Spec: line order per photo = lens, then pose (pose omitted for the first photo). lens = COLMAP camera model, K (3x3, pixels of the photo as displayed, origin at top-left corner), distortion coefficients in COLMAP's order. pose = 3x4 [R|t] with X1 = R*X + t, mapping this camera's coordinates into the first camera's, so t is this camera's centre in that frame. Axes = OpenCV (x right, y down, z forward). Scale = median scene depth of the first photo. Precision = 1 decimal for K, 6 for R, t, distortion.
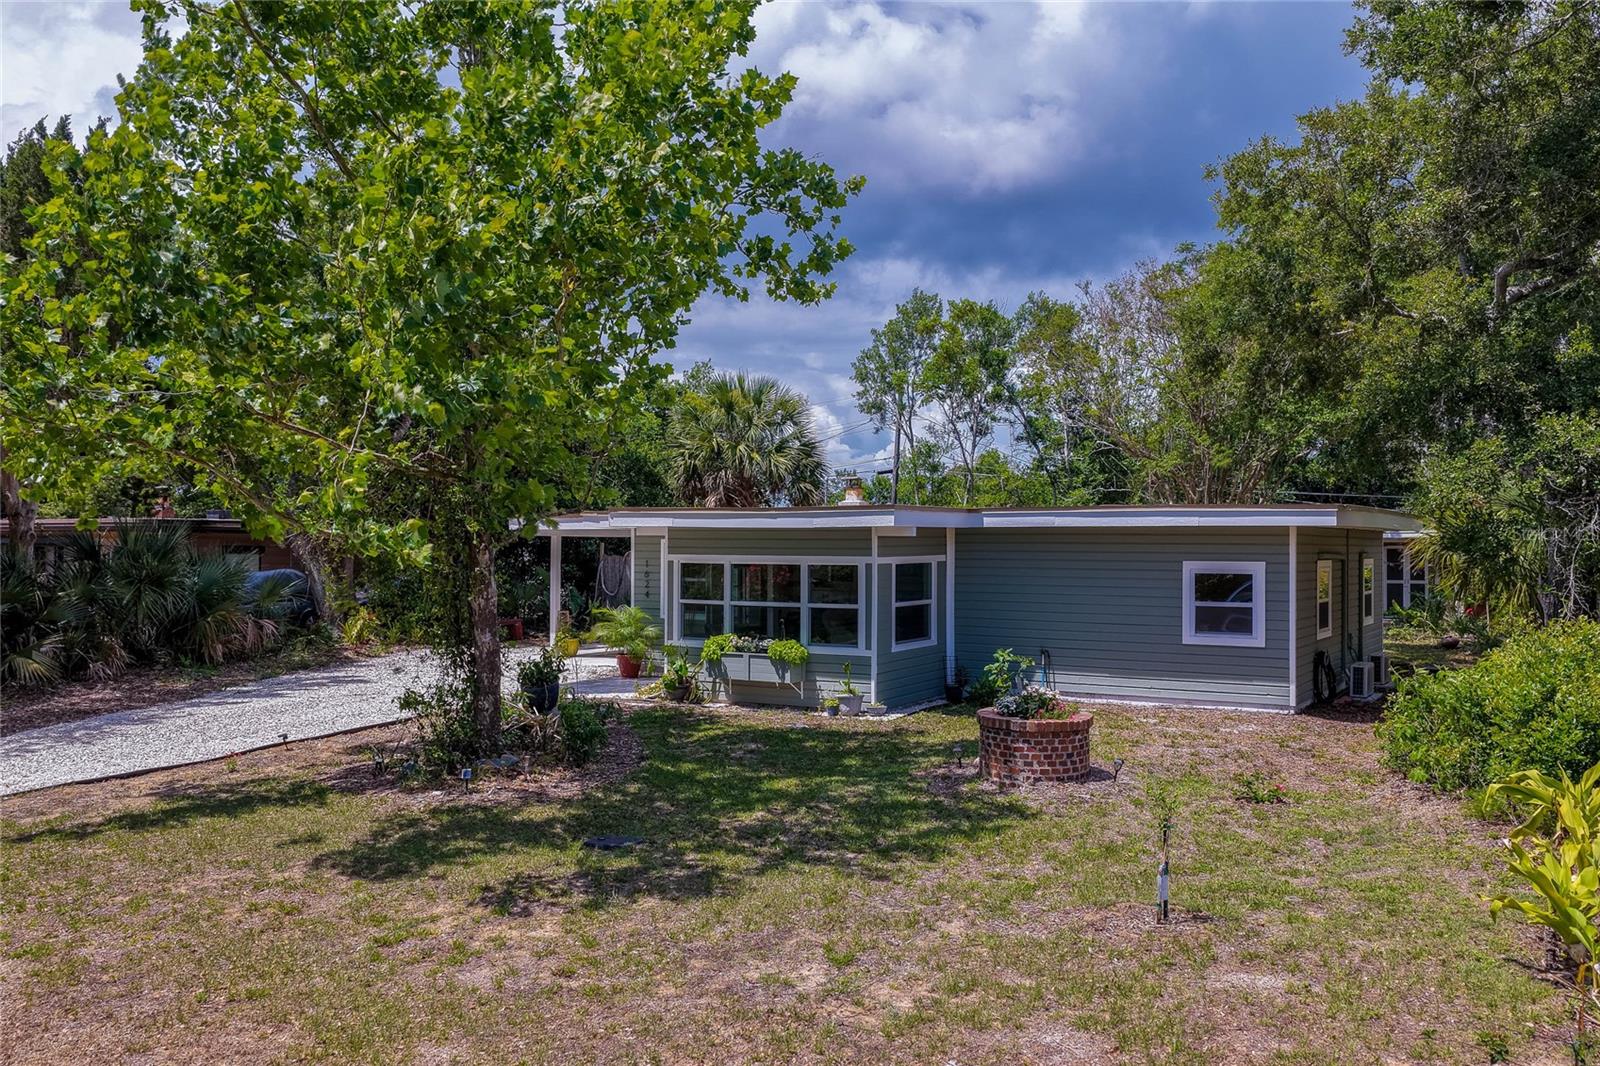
lens RADIAL K [[1332.7, 0, 807.8], [0, 1332.7, 535.6], [0, 0, 1]] dist [0.012019, 0.047853]
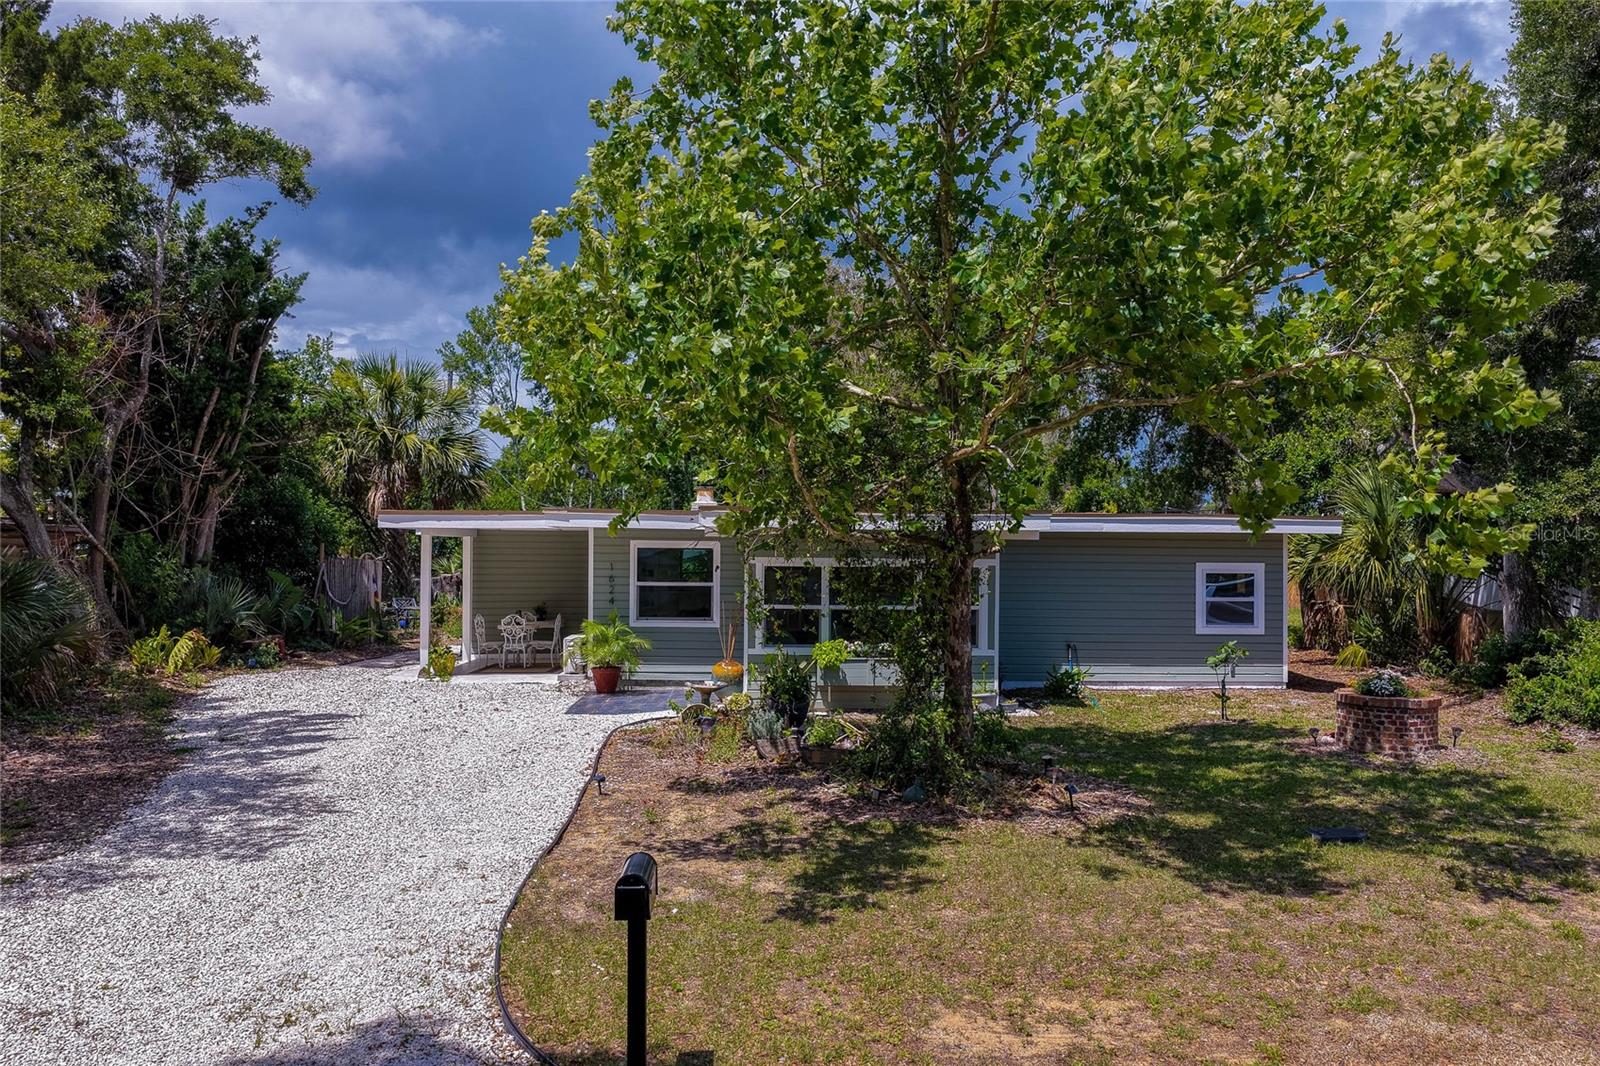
lens RADIAL K [[1332.7, 0, 807.8], [0, 1332.7, 535.6], [0, 0, 1]] dist [0.012019, 0.047853]
pose [[0.844310, 0.008260, 0.535791, -0.629321], [-0.007516, 0.999965, -0.003571, 0.002172], [-0.535802, -0.001012, 0.844343, 0.201319]]
